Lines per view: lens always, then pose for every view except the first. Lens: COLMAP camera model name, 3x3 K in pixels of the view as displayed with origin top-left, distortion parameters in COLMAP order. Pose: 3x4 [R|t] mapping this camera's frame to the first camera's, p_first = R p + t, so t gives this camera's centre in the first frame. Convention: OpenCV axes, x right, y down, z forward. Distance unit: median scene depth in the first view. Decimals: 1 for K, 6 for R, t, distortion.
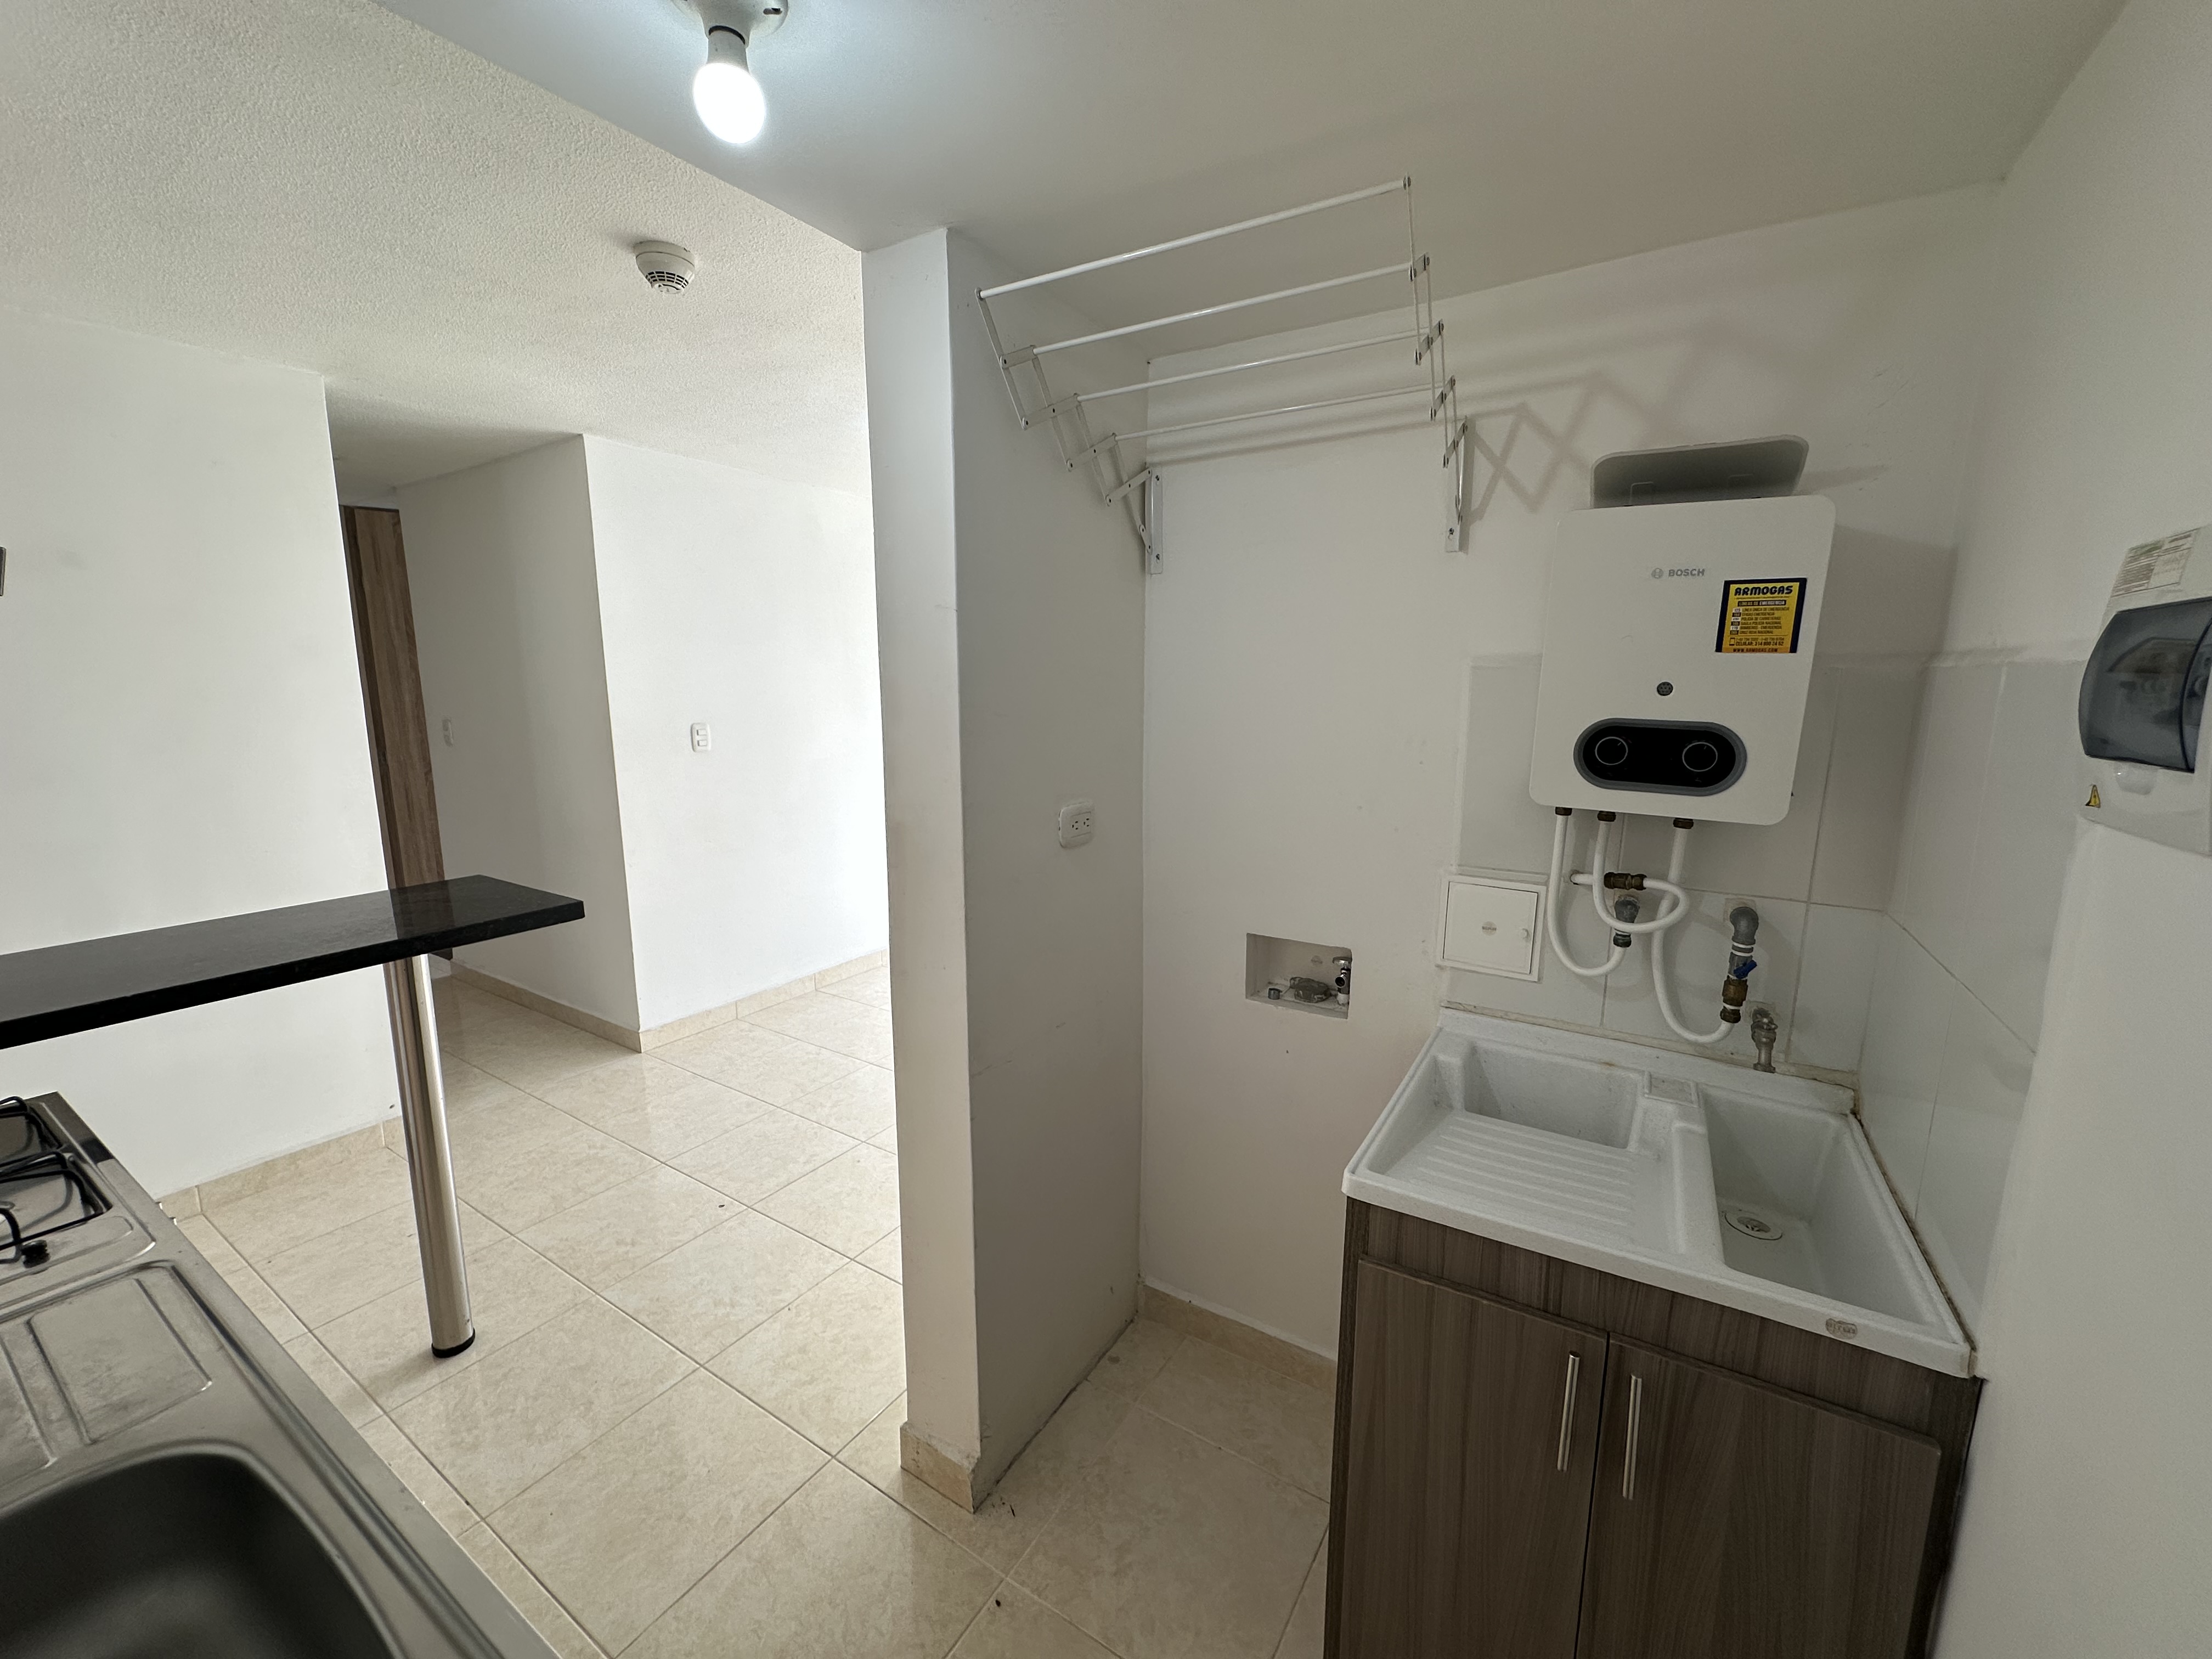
lens RADIAL K [[881.0, 0, 1107.7], [0, 881.0, 826.6], [0, 0, 1]] dist [-0.004270, 0.000880]
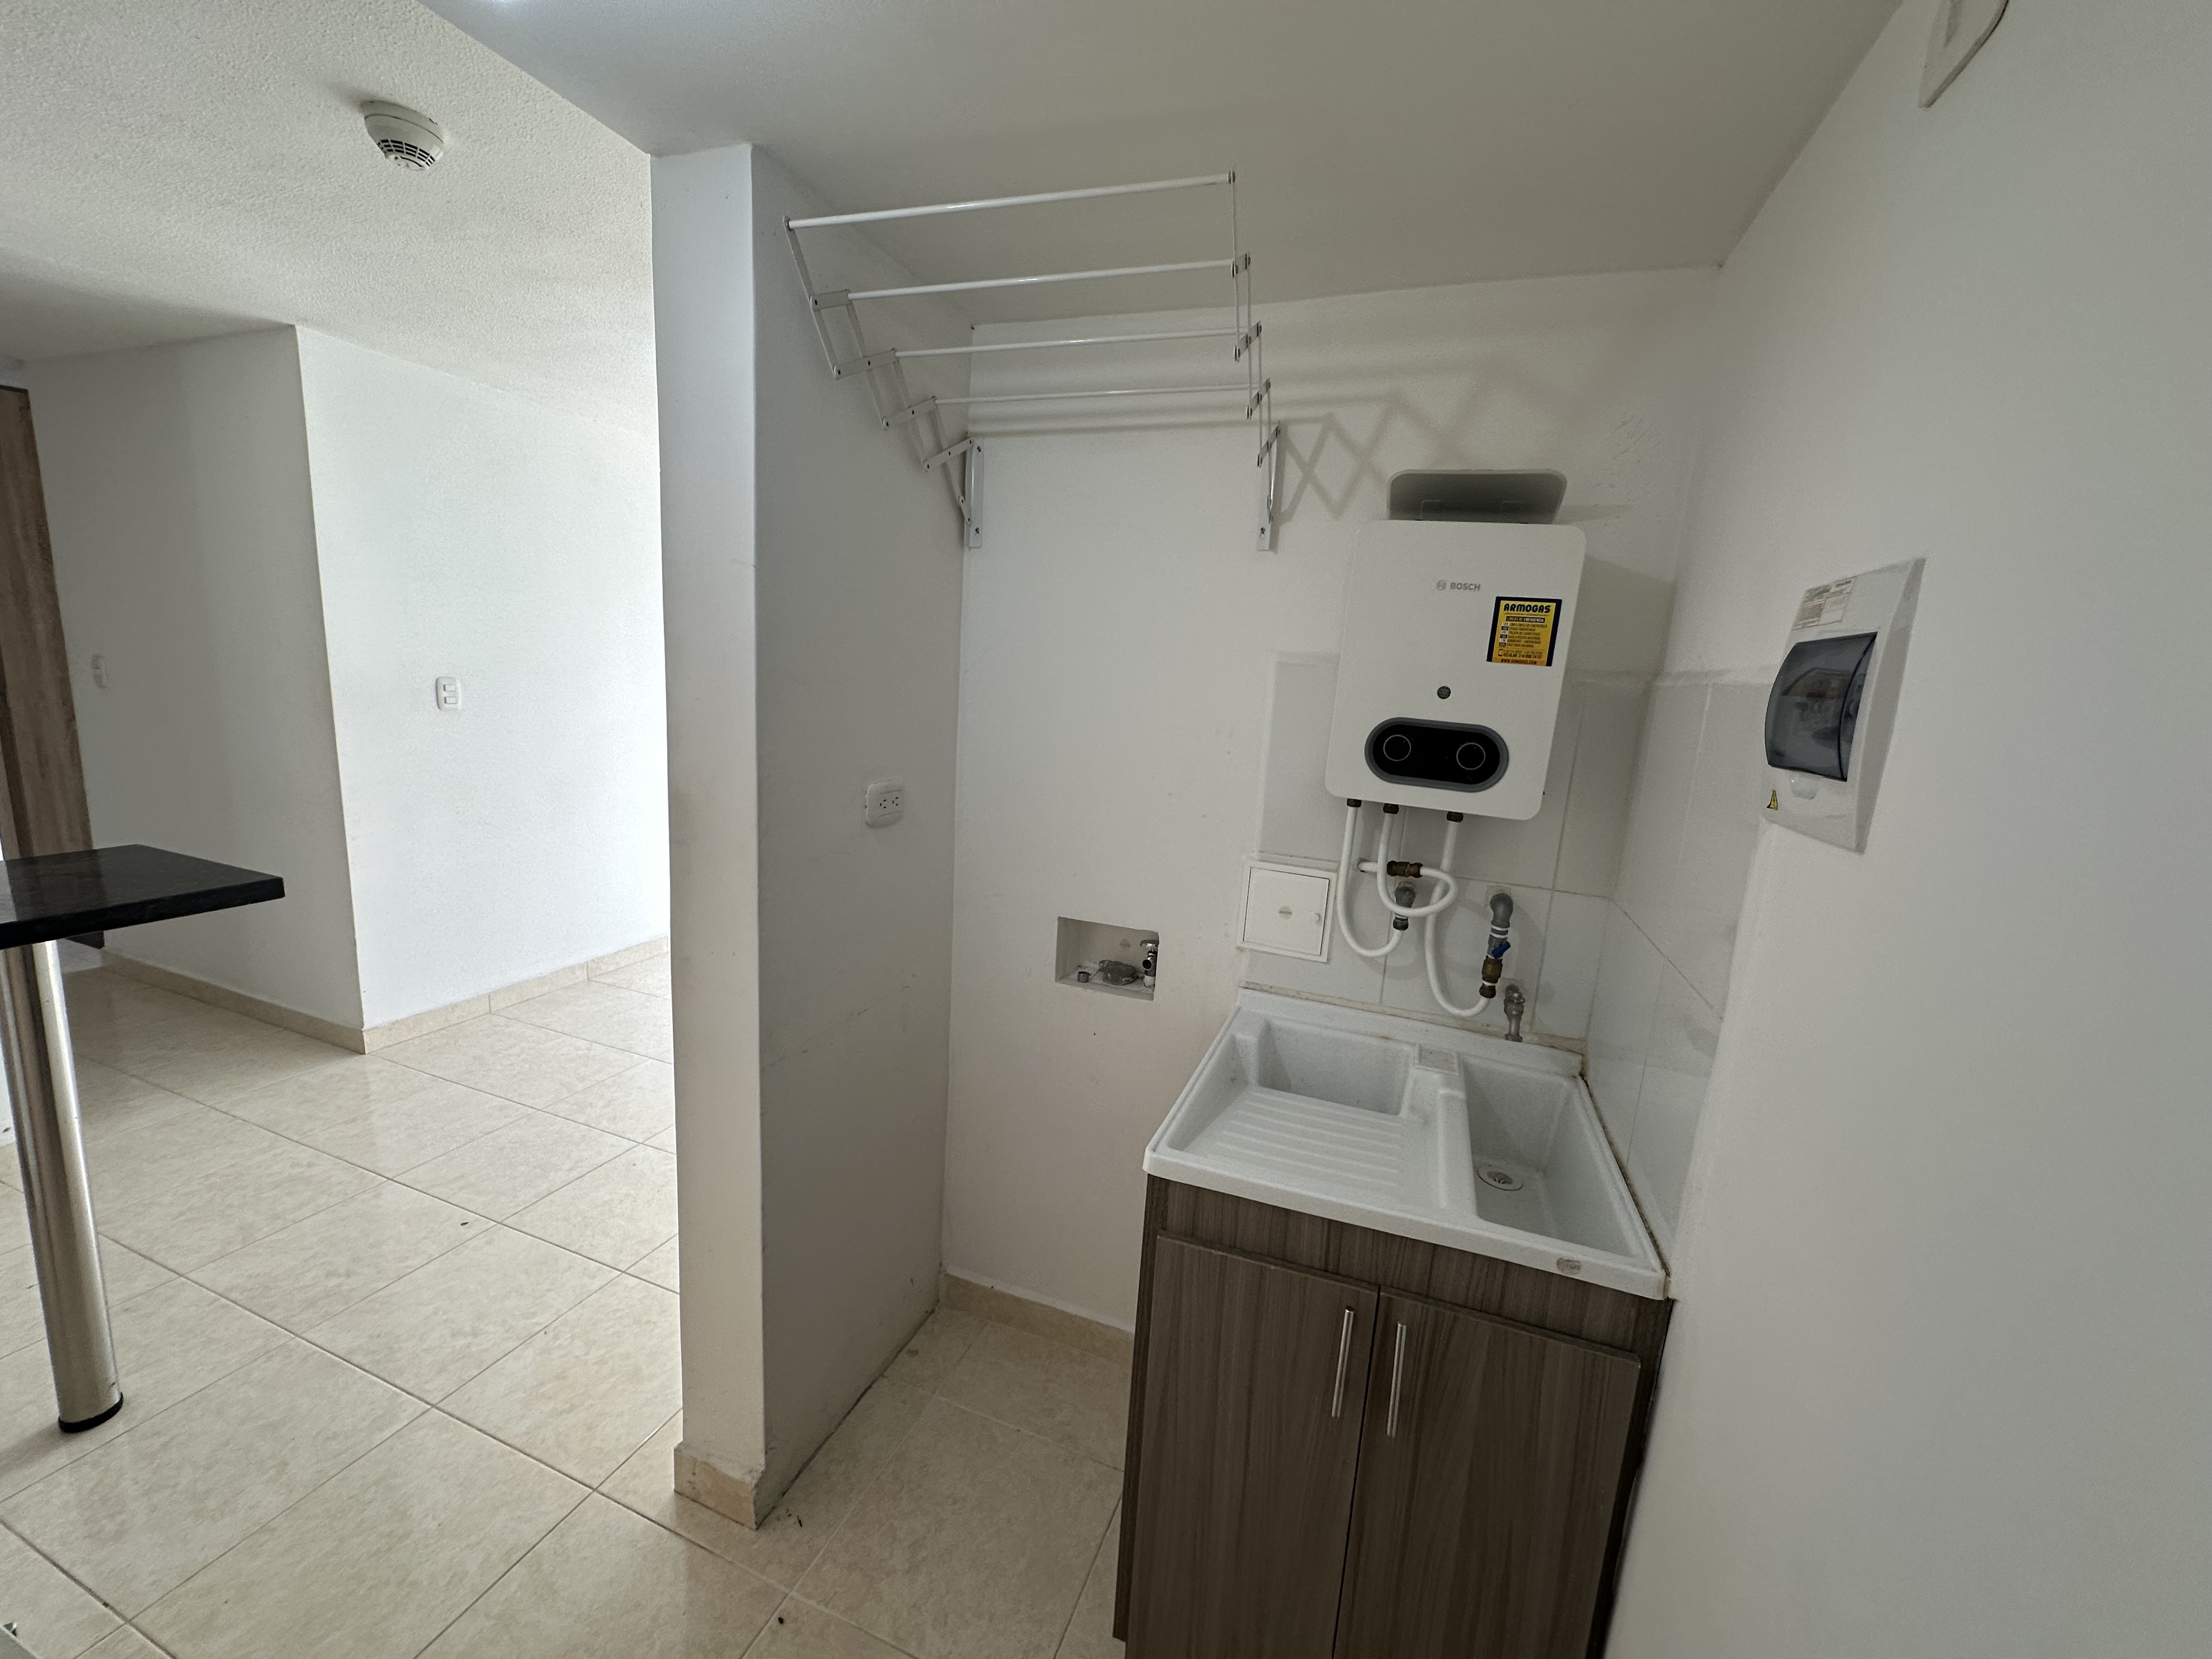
lens RADIAL K [[881.0, 0, 1107.7], [0, 881.0, 826.6], [0, 0, 1]] dist [-0.004270, 0.000880]
pose [[0.978197, 0.022675, 0.206439, 0.004933], [-0.026171, 0.999556, 0.014218, 0.003309], [-0.206025, -0.019311, 0.978356, 0.014124]]
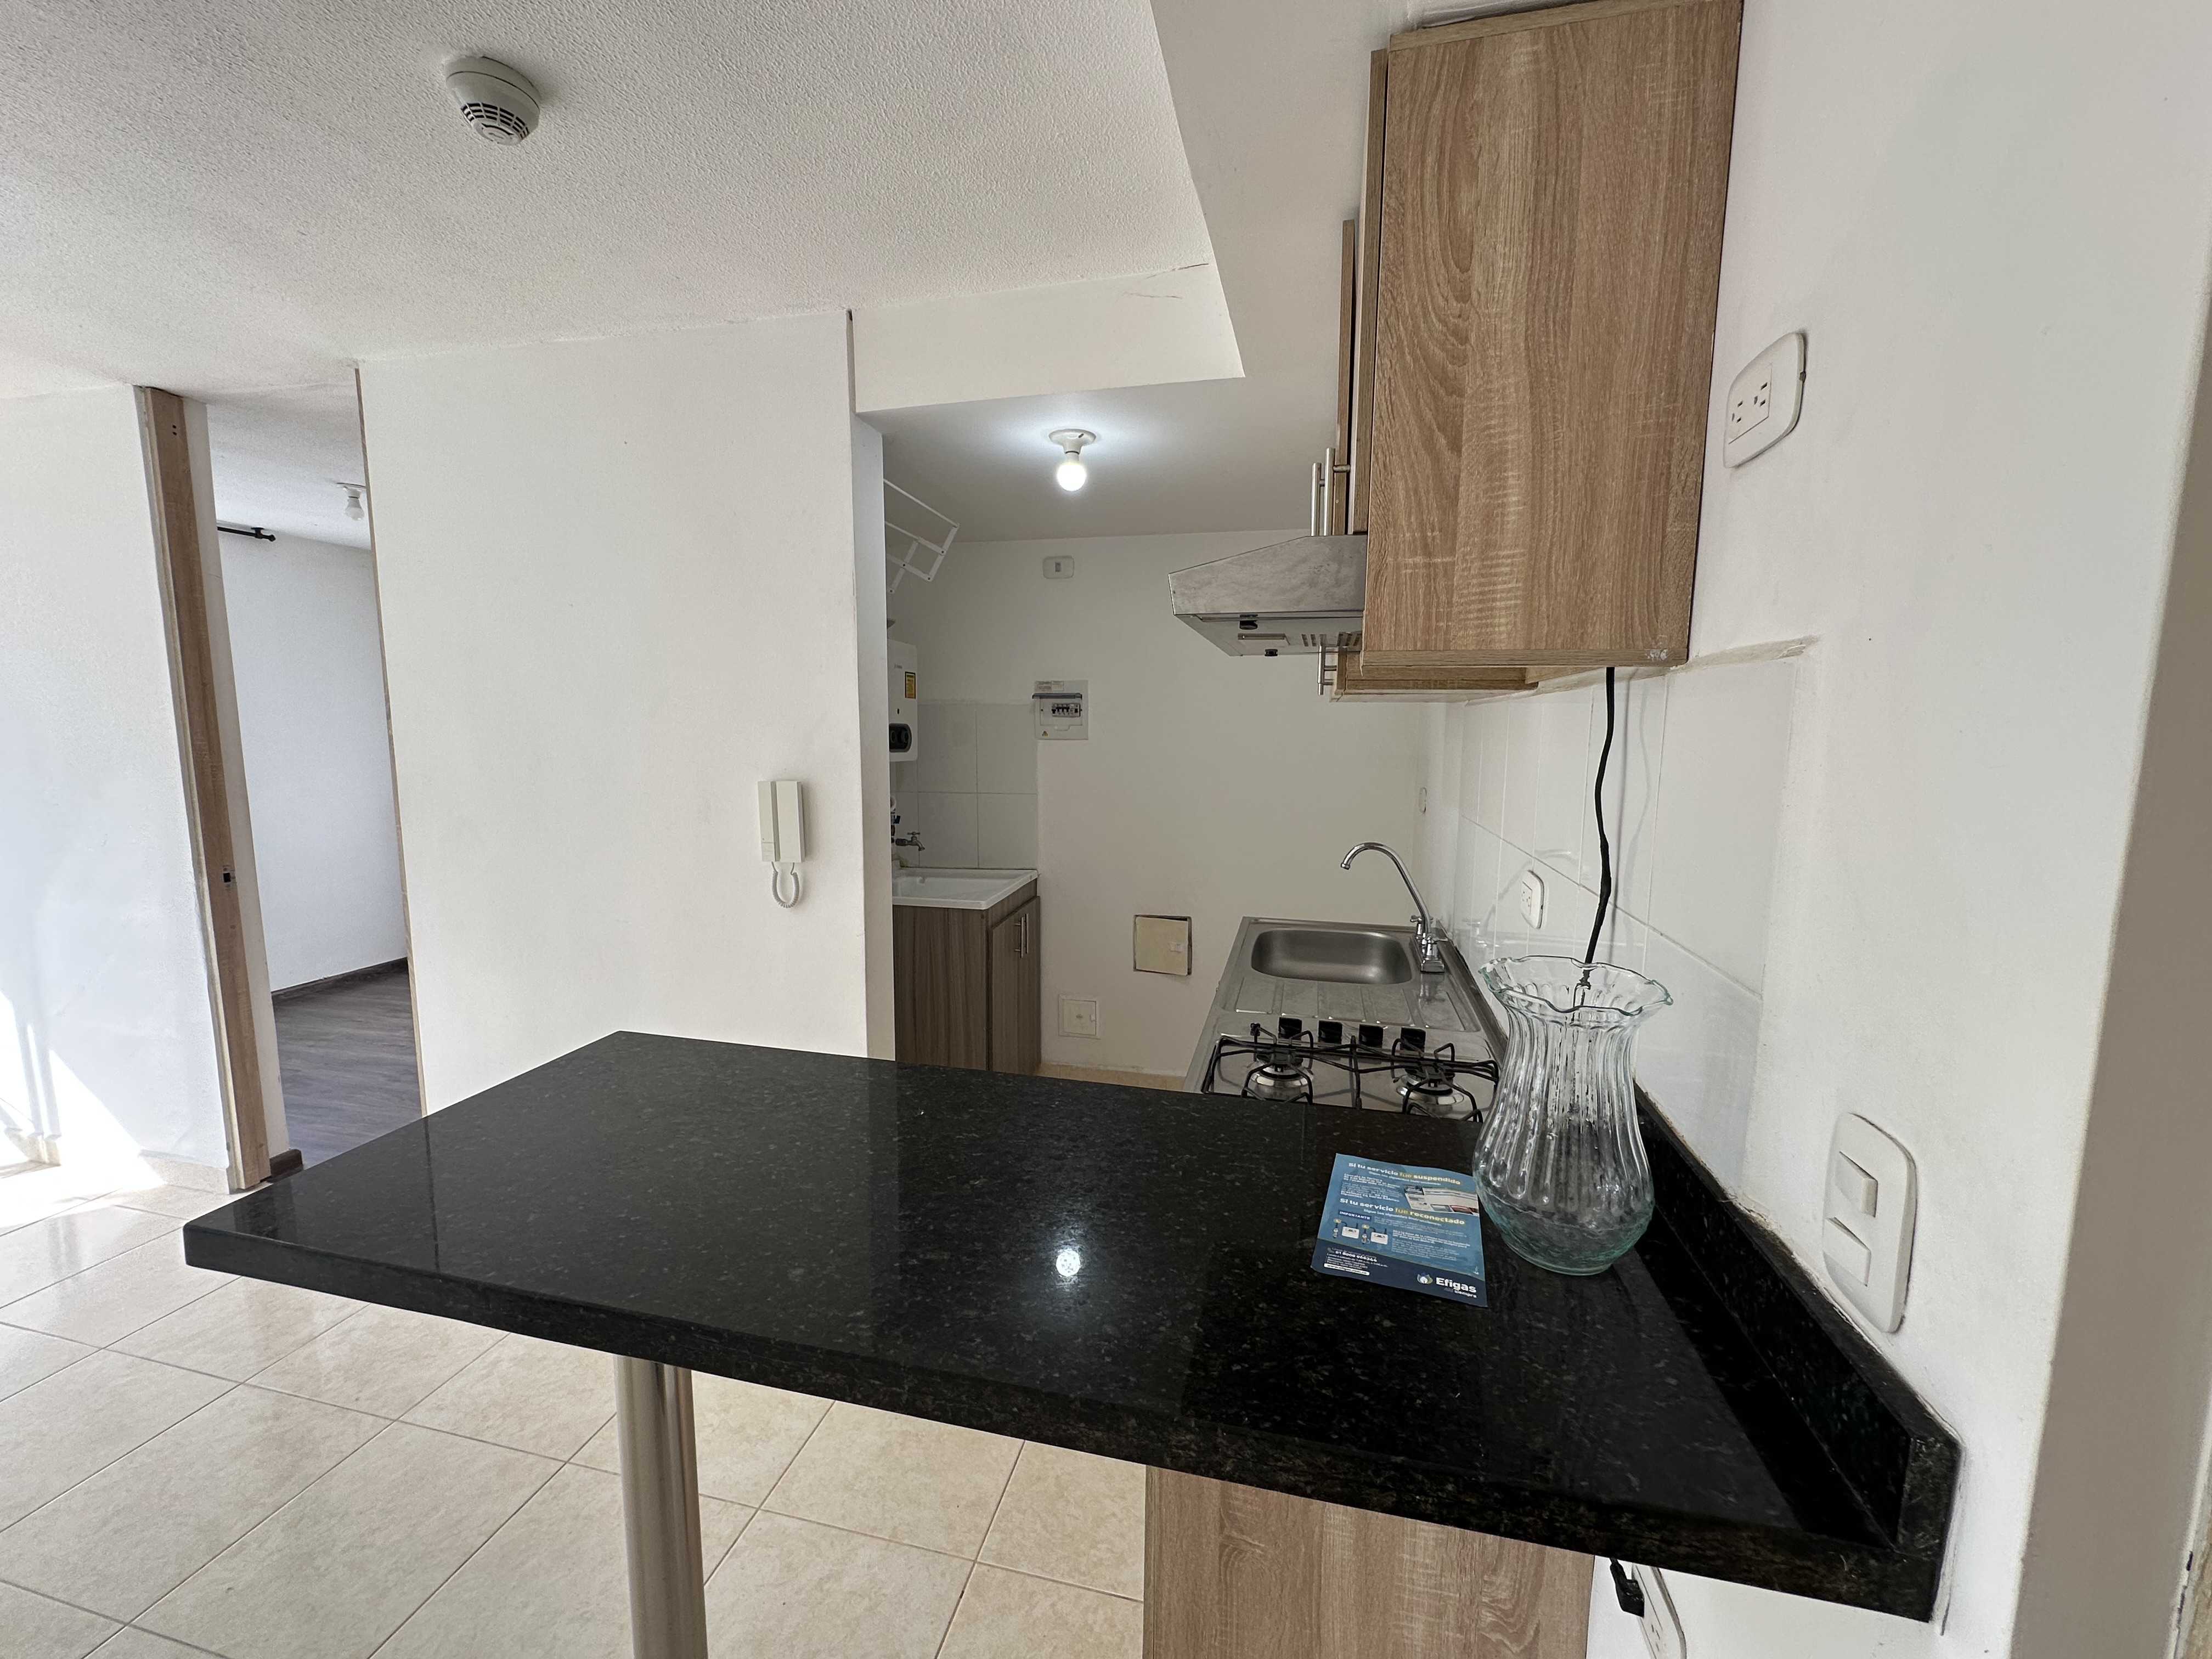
lens RADIAL K [[889.3, 0, 1103.9], [0, 889.3, 830.6], [0, 0, 1]] dist [-0.001521, 0.000461]
pose [[-0.319452, -0.125580, 0.939244, -1.562578], [0.146863, 0.972642, 0.179996, -0.152817], [-0.936153, 0.195441, -0.292269, 0.983462]]
